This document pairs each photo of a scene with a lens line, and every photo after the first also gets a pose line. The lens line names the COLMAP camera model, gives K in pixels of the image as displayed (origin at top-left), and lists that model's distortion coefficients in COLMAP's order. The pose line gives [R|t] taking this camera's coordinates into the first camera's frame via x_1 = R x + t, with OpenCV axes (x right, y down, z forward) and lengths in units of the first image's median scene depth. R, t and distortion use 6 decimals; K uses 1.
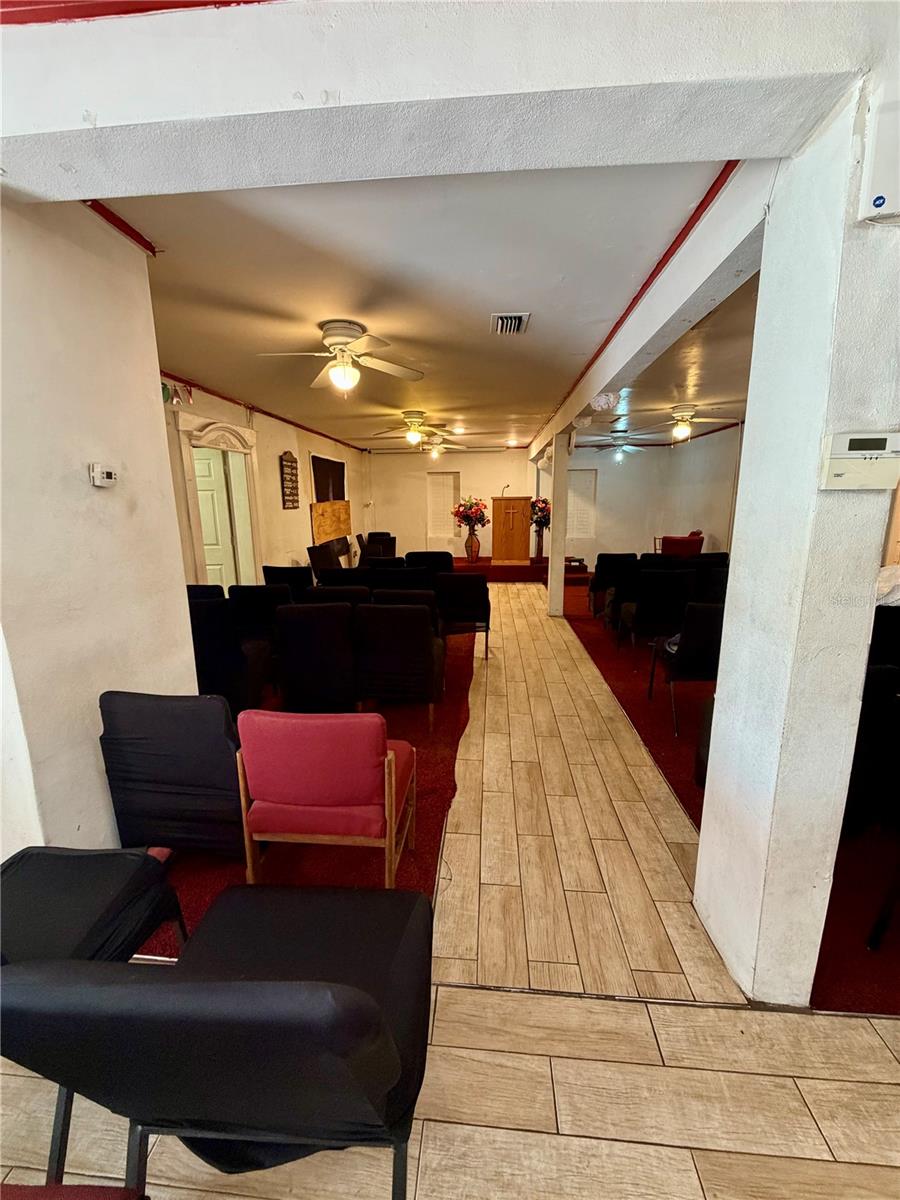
lens RADIAL K [[475.5, 0, 451.5], [0, 475.5, 596.1], [0, 0, 1]] dist [0.000264, 0.000021]
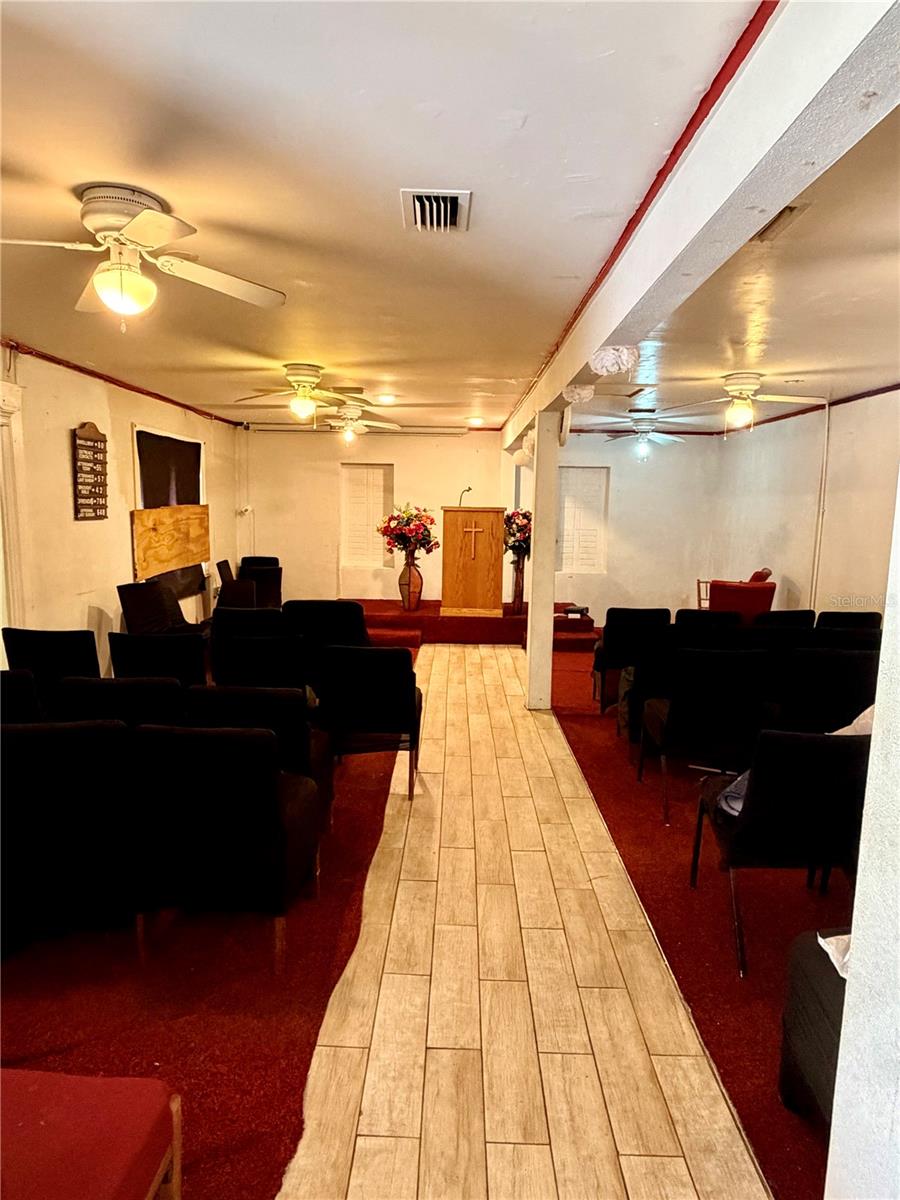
lens RADIAL K [[726.7, 0, 450.0], [0, 726.7, 600.0], [0, 0, 1]] dist [-0.000716, 0.000053]
pose [[0.997100, 0.018892, 0.073724, 0.044816], [-0.014022, 0.997720, -0.066016, -0.039337], [-0.074803, 0.064791, 0.995091, 0.106690]]
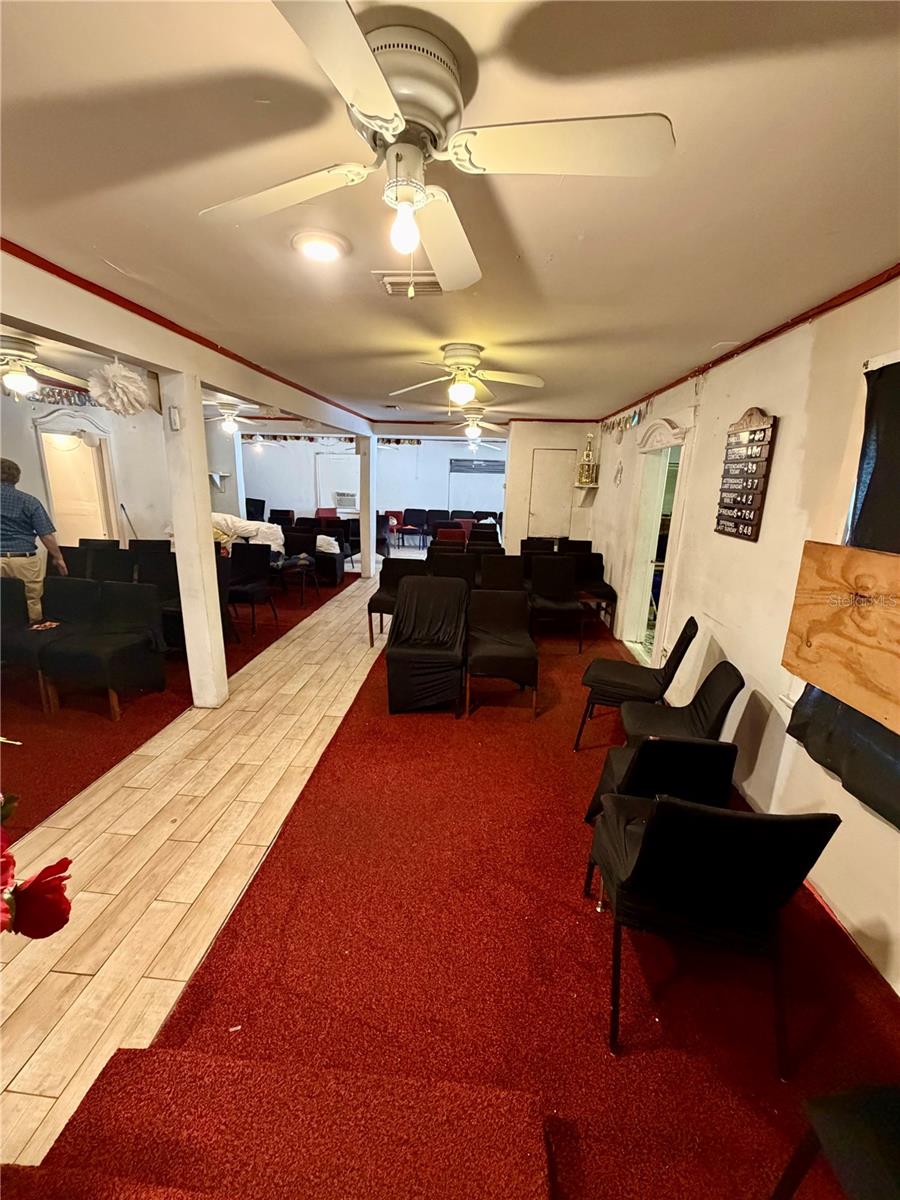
lens RADIAL K [[475.5, 0, 451.5], [0, 475.5, 596.1], [0, 0, 1]] dist [0.000264, 0.000021]
pose [[-0.999696, -0.022715, -0.009629, -0.071994], [-0.024646, 0.901826, 0.431397, -0.389365], [-0.001116, 0.431503, -0.902111, 1.733757]]
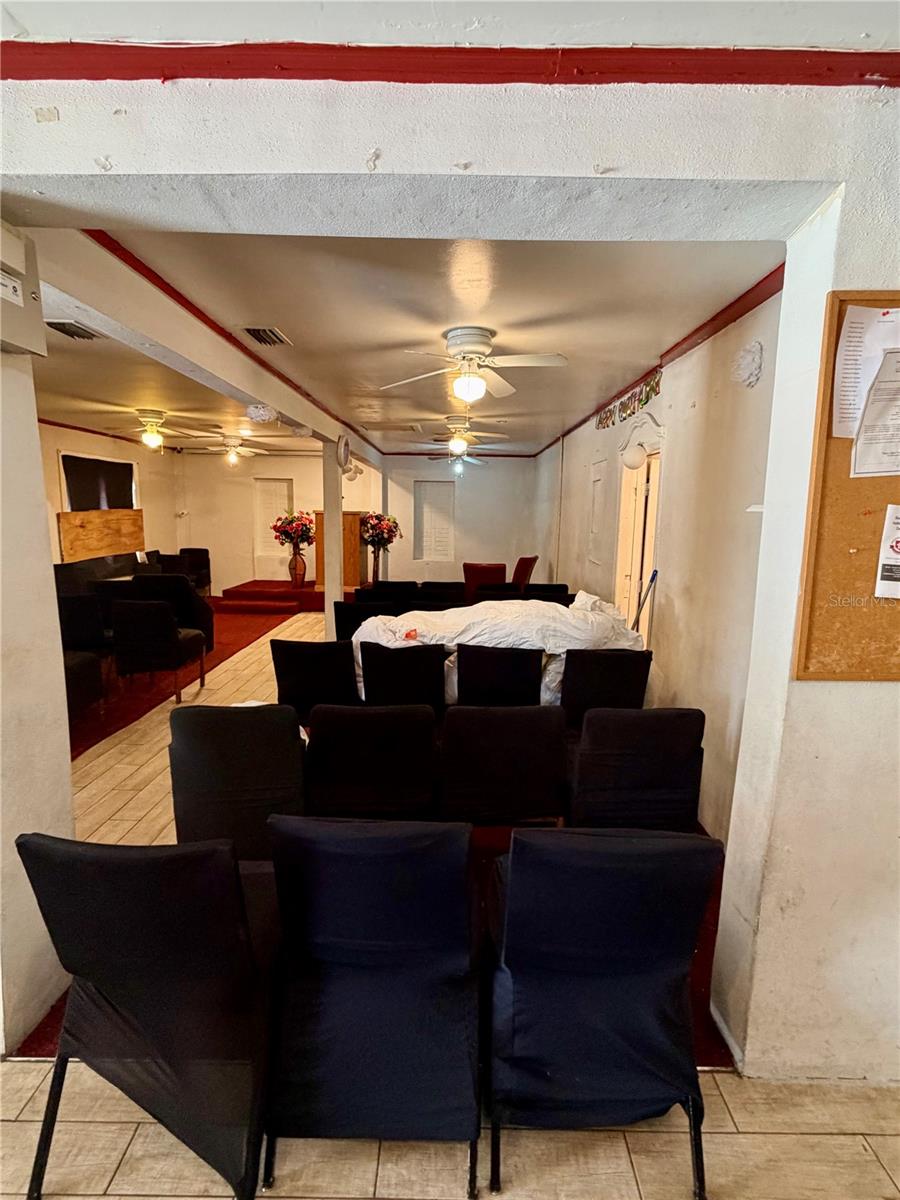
lens RADIAL K [[593.6, 0, 452.7], [0, 593.6, 598.9], [0, 0, 1]] dist [-0.001773, 0.000910]
pose [[0.996931, 0.018272, 0.076126, 0.411456], [-0.014469, 0.998634, -0.050206, -0.005469], [-0.076939, 0.048950, 0.995833, -0.086557]]
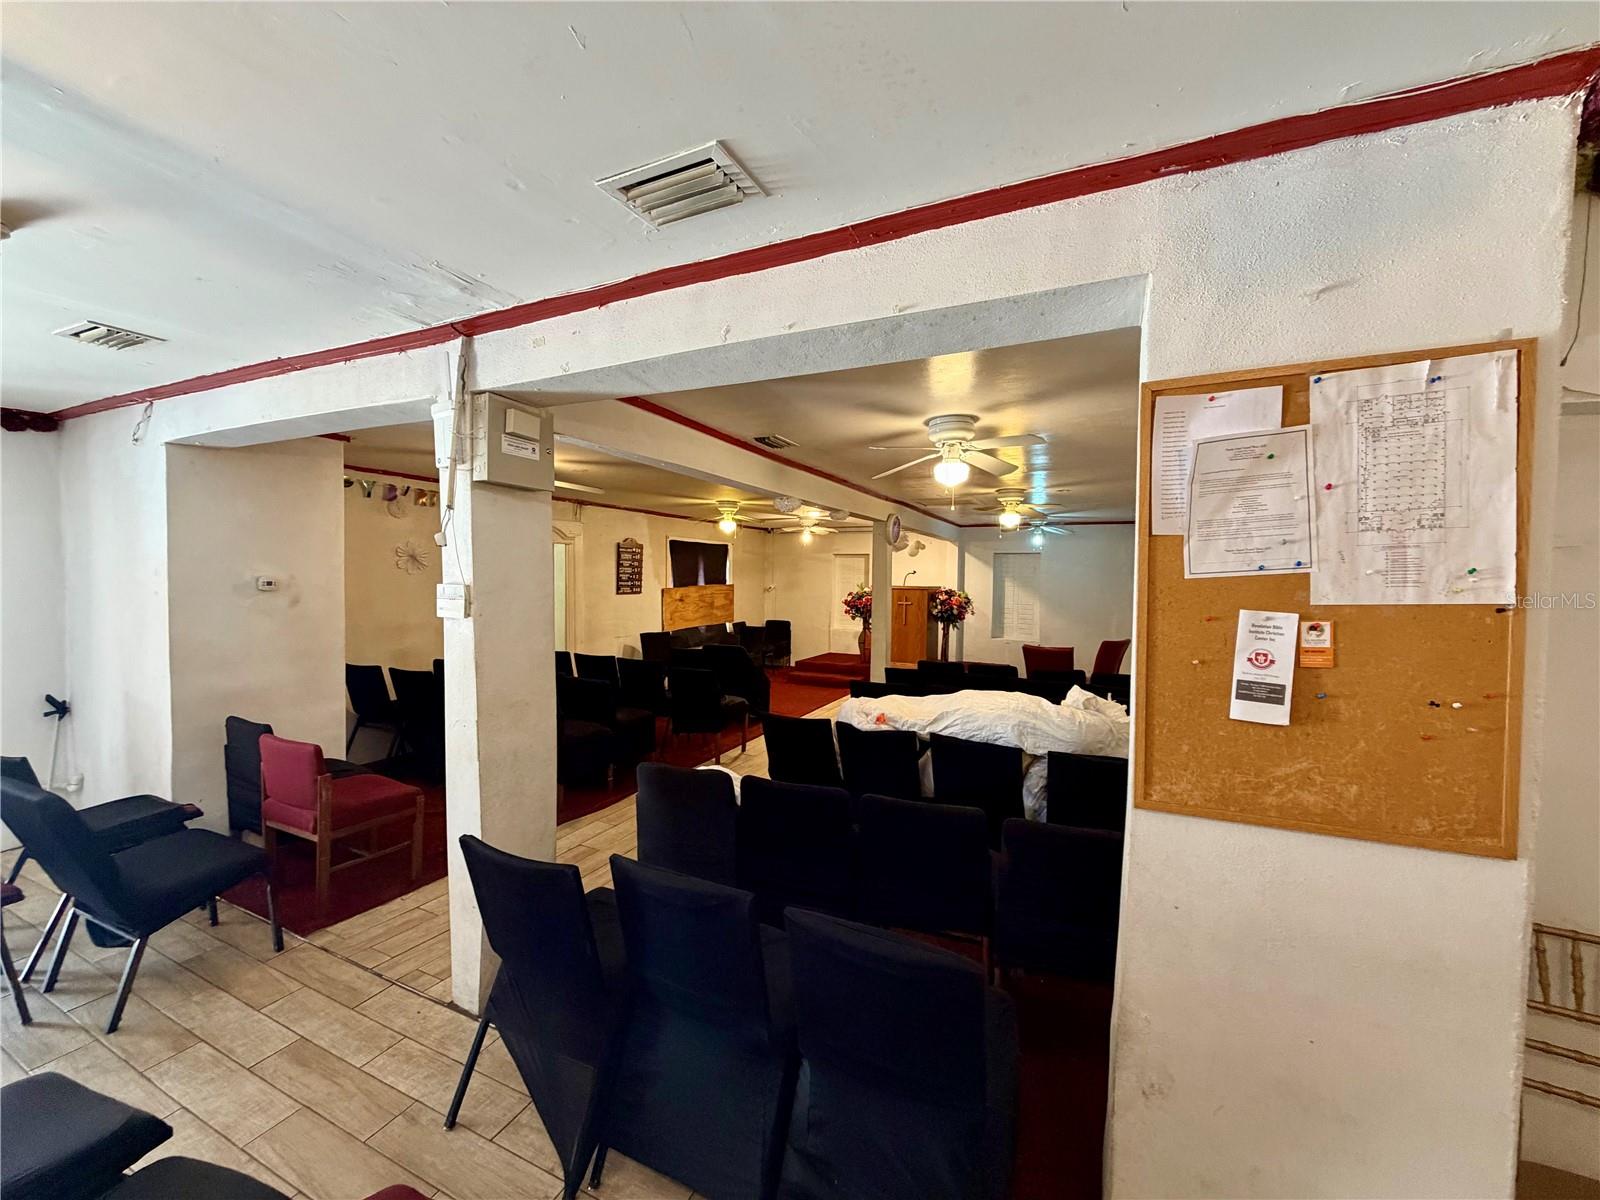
lens RADIAL K [[634.0, 0, 800.0], [0, 634.0, 600.0], [0, 0, 1]] dist [0.000264, 0.000021]
pose [[0.934990, 0.036890, -0.352750, 0.559588], [-0.092712, 0.985416, -0.142686, -0.018023], [0.342342, 0.166114, 0.924775, -0.121120]]
